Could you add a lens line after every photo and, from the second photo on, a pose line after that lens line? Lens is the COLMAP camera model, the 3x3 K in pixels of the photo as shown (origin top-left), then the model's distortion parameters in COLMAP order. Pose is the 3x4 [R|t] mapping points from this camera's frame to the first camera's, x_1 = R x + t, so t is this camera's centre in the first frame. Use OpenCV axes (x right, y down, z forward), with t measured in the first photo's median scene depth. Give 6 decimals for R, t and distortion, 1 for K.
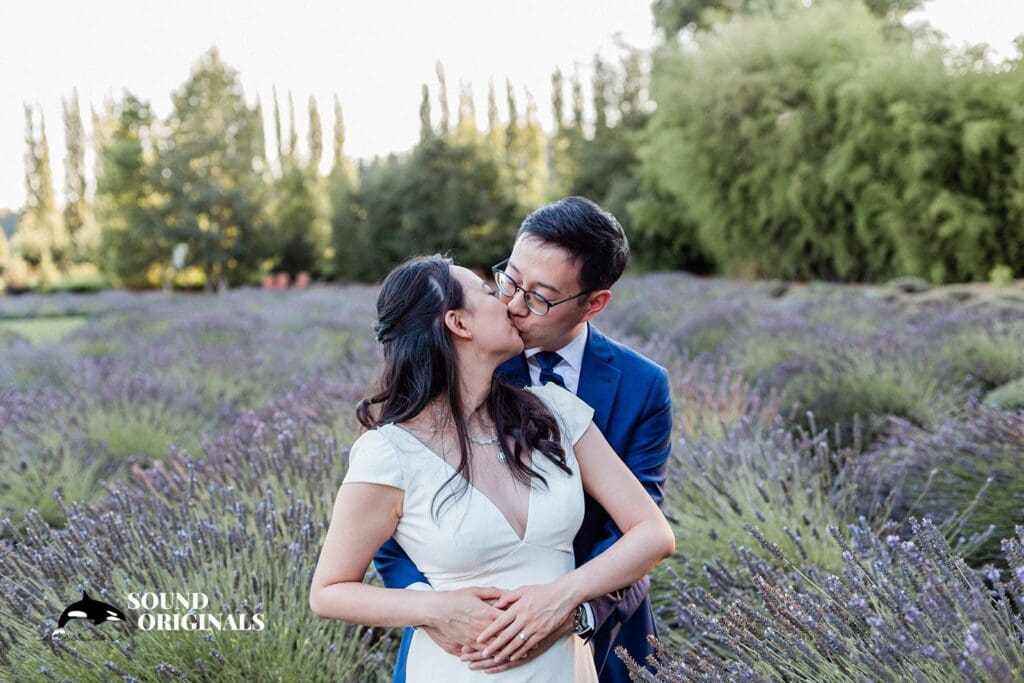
lens RADIAL K [[1447.1, 0, 508.8], [0, 1447.1, 352.3], [0, 0, 1]] dist [0.000573, 0.000000]
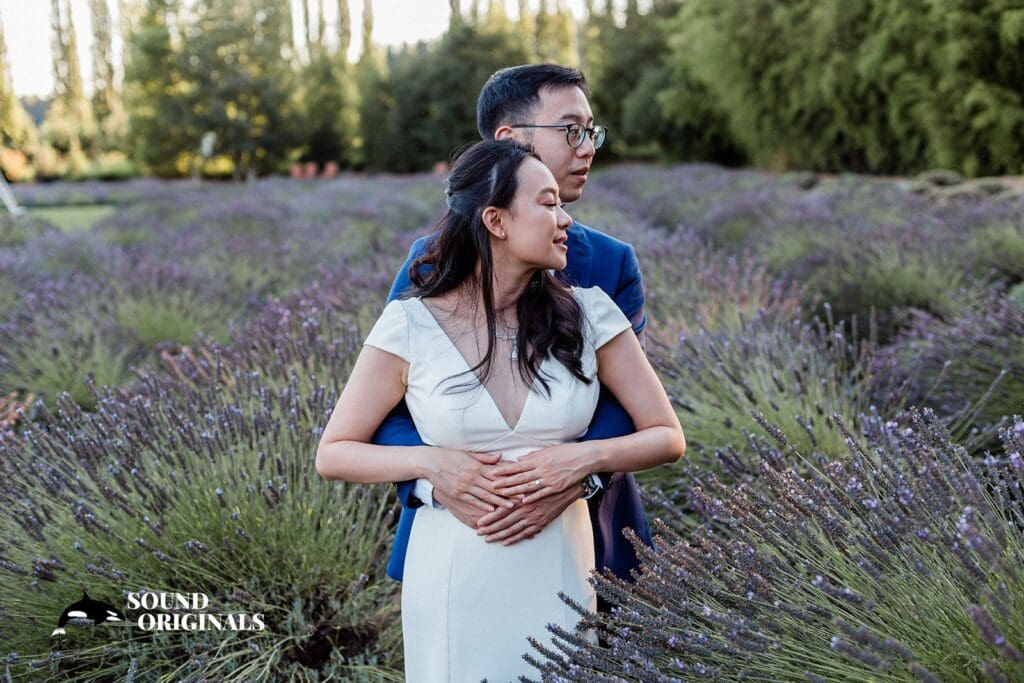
lens RADIAL K [[1447.1, 0, 508.6], [0, 1447.1, 346.0], [0, 0, 1]] dist [0.000573, 0.000000]
pose [[0.999783, 0.007425, -0.019475, 0.000892], [-0.006026, 0.997463, 0.070930, 0.000066], [0.019952, -0.070797, 0.997291, -0.002417]]
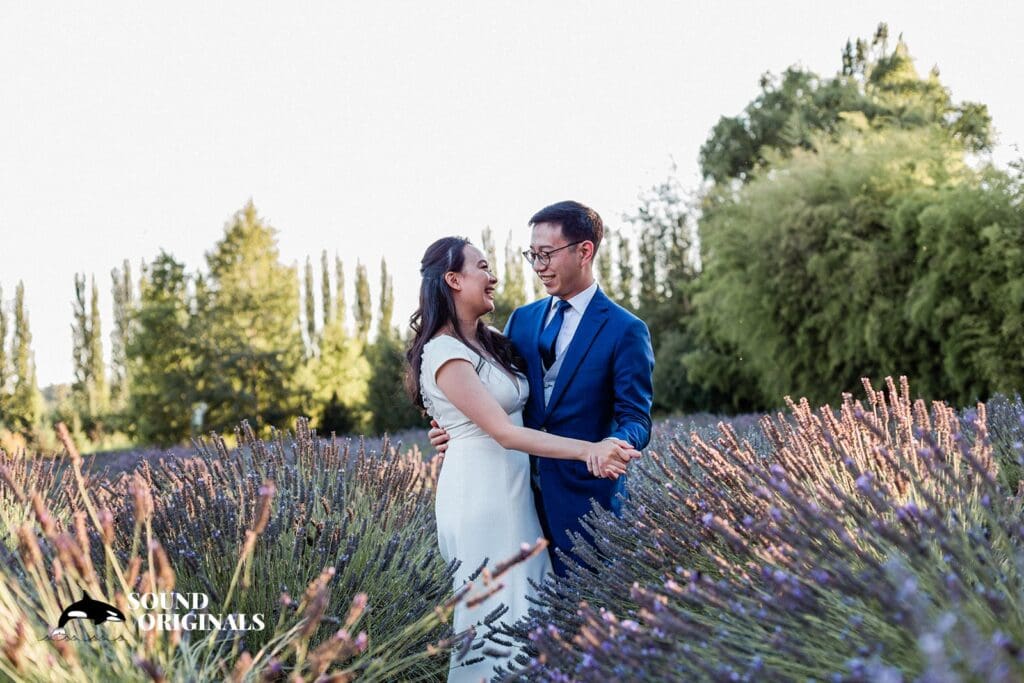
lens RADIAL K [[1447.1, 0, 515.3], [0, 1447.1, 340.5], [0, 0, 1]] dist [0.000573, 0.000000]
pose [[0.999513, -0.014852, -0.027457, 0.000875], [0.011324, 0.992164, -0.124425, 0.005834], [0.029090, 0.124054, 0.991849, 0.133171]]
